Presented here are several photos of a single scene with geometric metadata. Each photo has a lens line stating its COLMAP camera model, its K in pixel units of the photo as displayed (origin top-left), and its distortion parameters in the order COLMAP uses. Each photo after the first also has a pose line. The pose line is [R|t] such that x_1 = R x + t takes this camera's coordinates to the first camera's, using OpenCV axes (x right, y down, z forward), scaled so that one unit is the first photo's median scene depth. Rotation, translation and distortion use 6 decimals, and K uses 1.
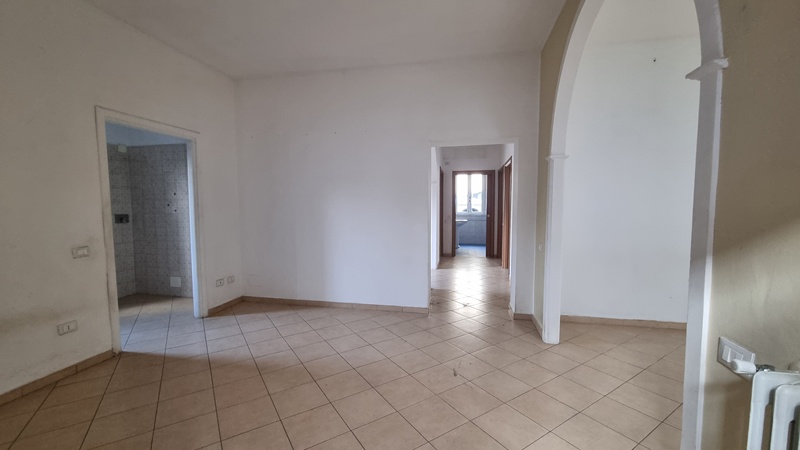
lens RADIAL K [[327.1, 0, 402.4], [0, 327.1, 228.3], [0, 0, 1]] dist [0.022015, 0.000056]
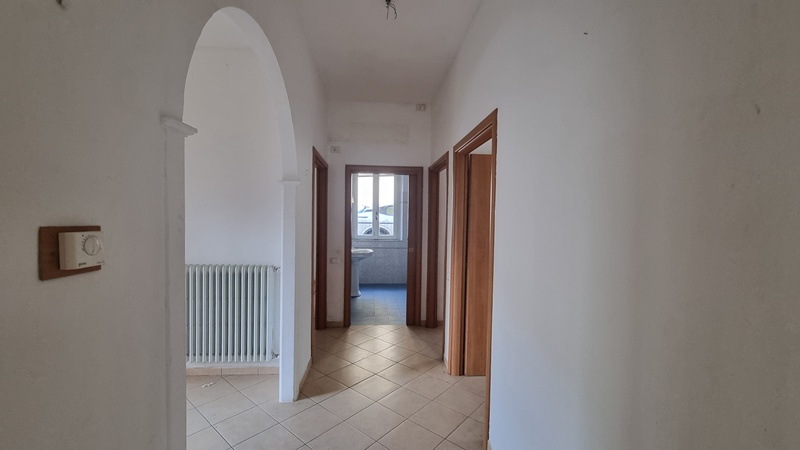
lens RADIAL K [[327.1, 0, 402.4], [0, 327.1, 228.3], [0, 0, 1]] dist [0.022015, 0.000056]
pose [[0.957110, 0.006542, 0.289651, 0.078846], [-0.000899, 0.999807, -0.019609, -0.054761], [-0.289724, 0.018507, 0.956931, 0.421056]]
